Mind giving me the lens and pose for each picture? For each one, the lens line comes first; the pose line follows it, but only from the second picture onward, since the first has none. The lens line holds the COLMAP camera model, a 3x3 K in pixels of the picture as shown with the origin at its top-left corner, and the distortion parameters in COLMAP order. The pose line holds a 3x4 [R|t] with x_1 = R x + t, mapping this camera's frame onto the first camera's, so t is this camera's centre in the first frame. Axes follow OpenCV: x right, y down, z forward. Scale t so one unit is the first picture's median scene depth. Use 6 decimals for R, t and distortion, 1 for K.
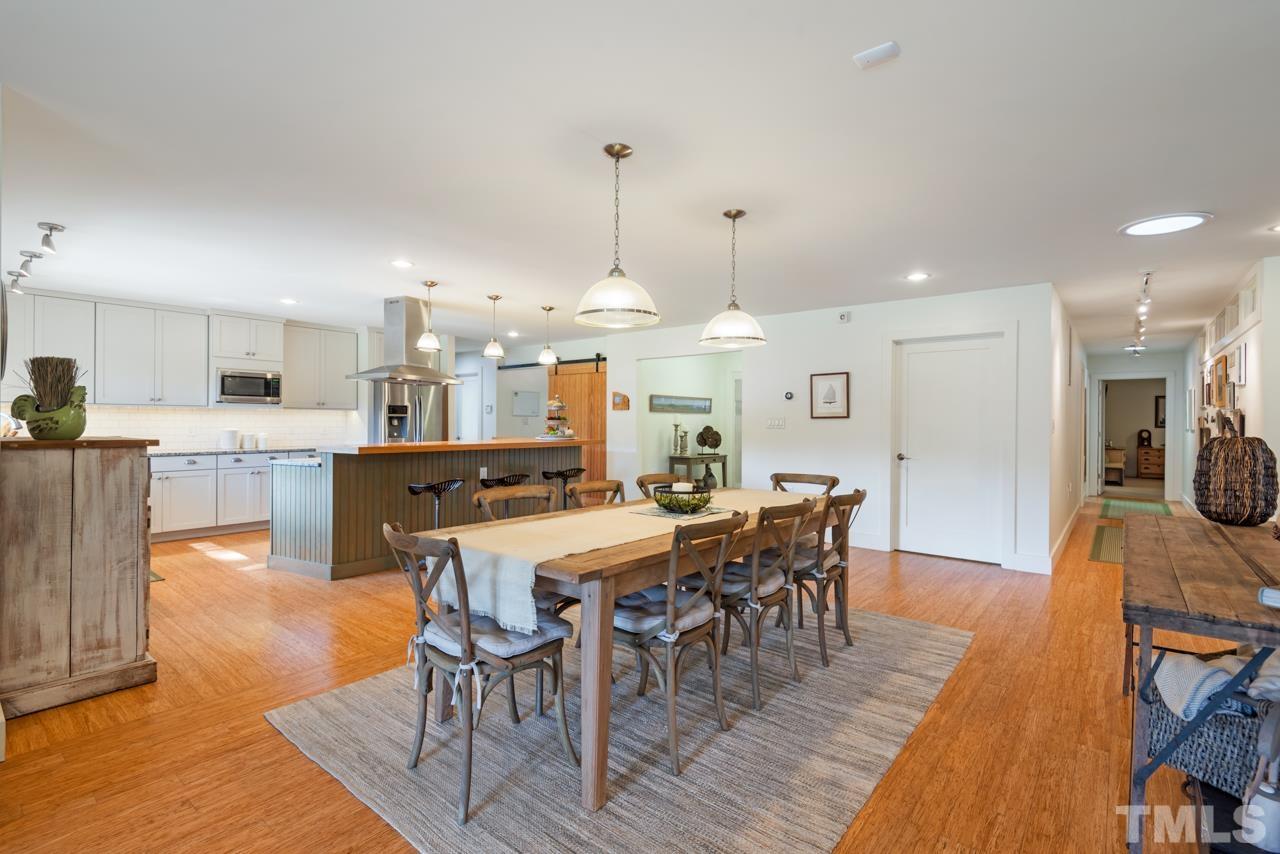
lens RADIAL K [[580.9, 0, 646.9], [0, 580.9, 424.7], [0, 0, 1]] dist [0.030641, -0.024776]
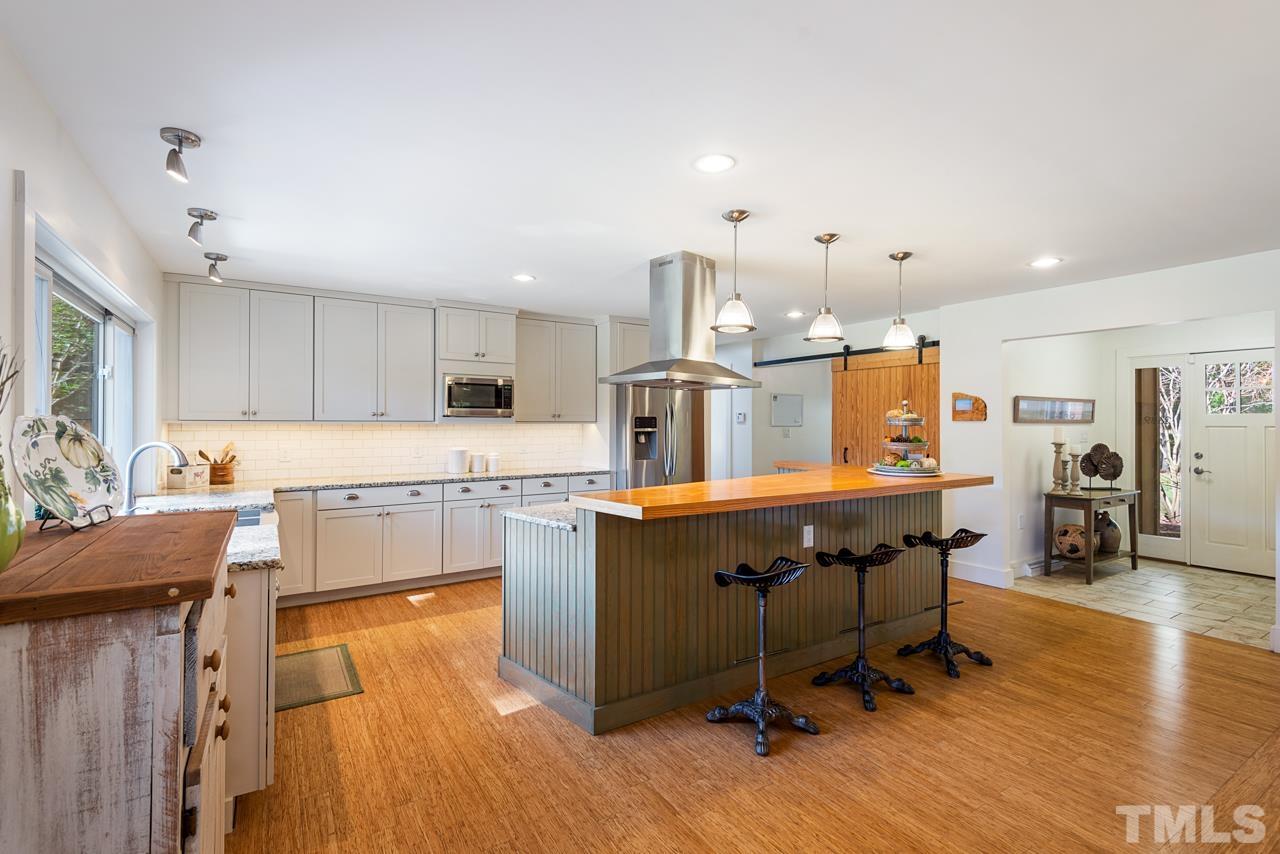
lens RADIAL K [[580.9, 0, 646.9], [0, 580.9, 424.7], [0, 0, 1]] dist [0.030641, -0.024776]
pose [[0.947903, -0.001375, -0.318556, -0.214991], [0.000975, 0.999999, -0.001415, -0.025190], [0.318558, 0.001030, 0.947903, 0.330855]]
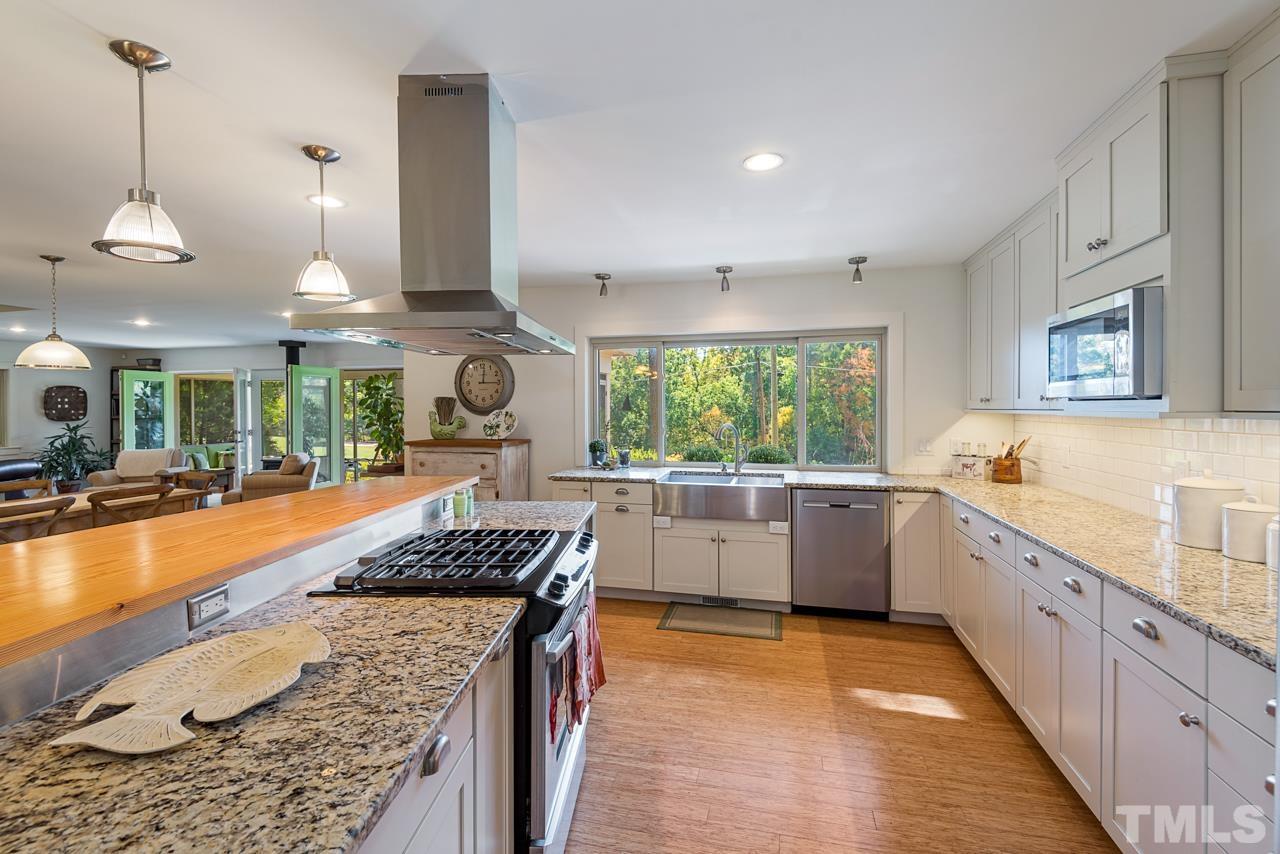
lens RADIAL K [[601.6, 0, 640.9], [0, 601.6, 410.4], [0, 0, 1]] dist [0.032530, -0.013864]
pose [[-0.916154, -0.002090, -0.400820, -0.321676], [-0.003957, 0.999985, 0.003830, -0.032083], [0.400806, 0.005094, -0.916149, 1.227825]]
